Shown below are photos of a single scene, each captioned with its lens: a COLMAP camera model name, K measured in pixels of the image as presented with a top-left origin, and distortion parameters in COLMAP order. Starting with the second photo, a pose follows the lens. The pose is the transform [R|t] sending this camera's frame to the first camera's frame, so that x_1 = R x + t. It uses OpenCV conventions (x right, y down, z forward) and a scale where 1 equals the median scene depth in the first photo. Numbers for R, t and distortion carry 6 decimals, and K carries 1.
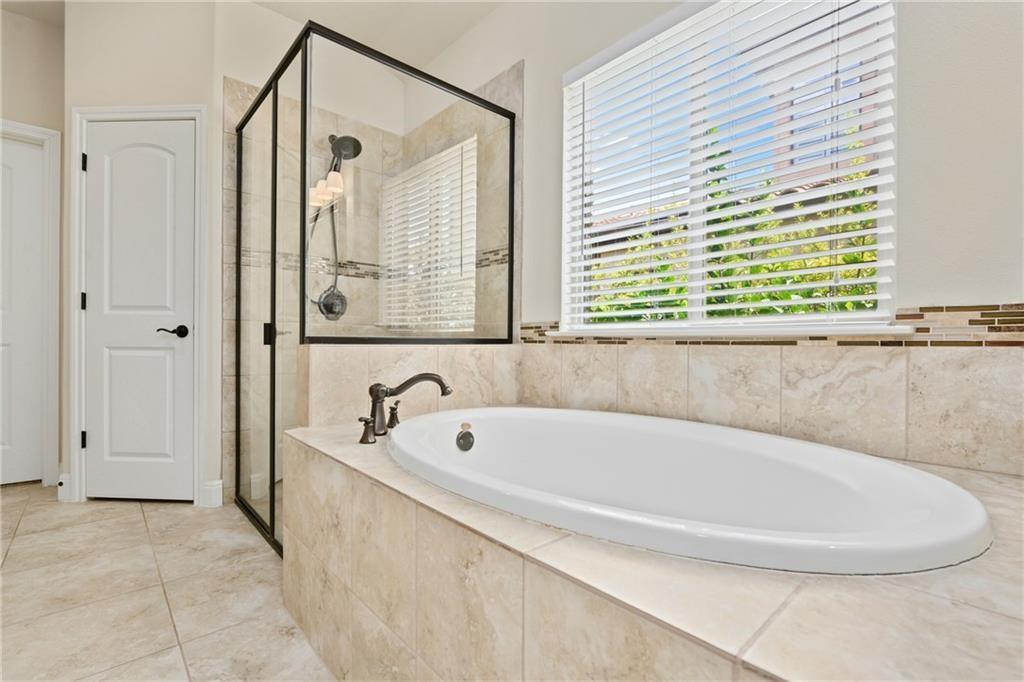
lens RADIAL K [[460.9, 0, 516.3], [0, 460.9, 343.3], [0, 0, 1]] dist [-0.001599, -0.001134]
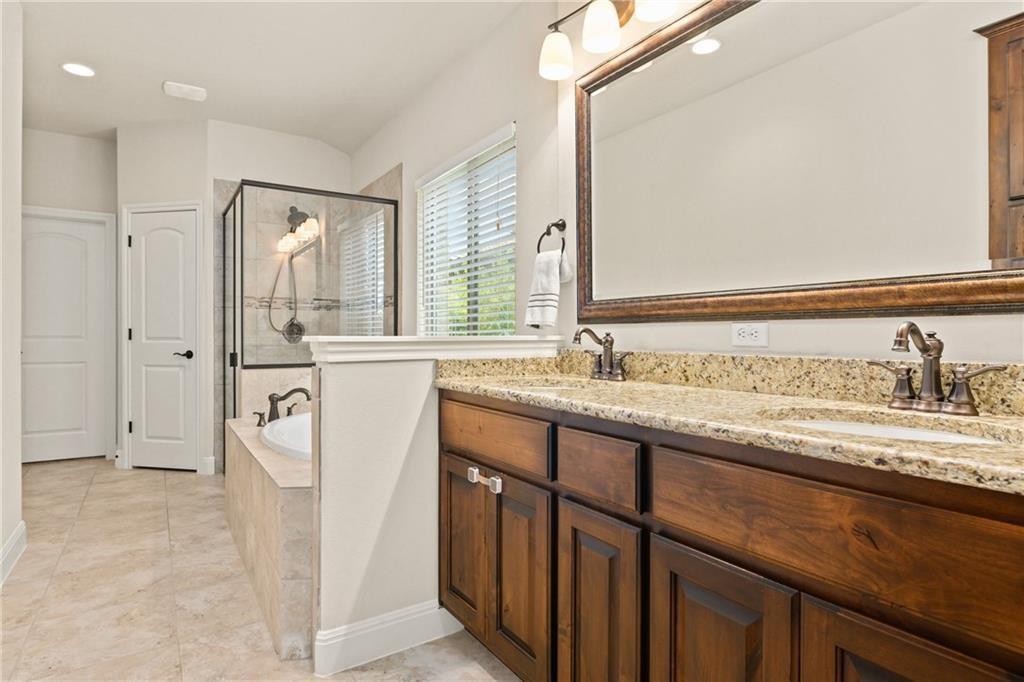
lens RADIAL K [[547.6, 0, 508.7], [0, 547.6, 336.7], [0, 0, 1]] dist [0.009707, 0.002553]
pose [[0.985884, -0.006071, -0.167319, 0.600317], [0.005954, 0.999982, -0.001202, -0.078186], [0.167323, 0.000189, 0.985902, -0.585396]]
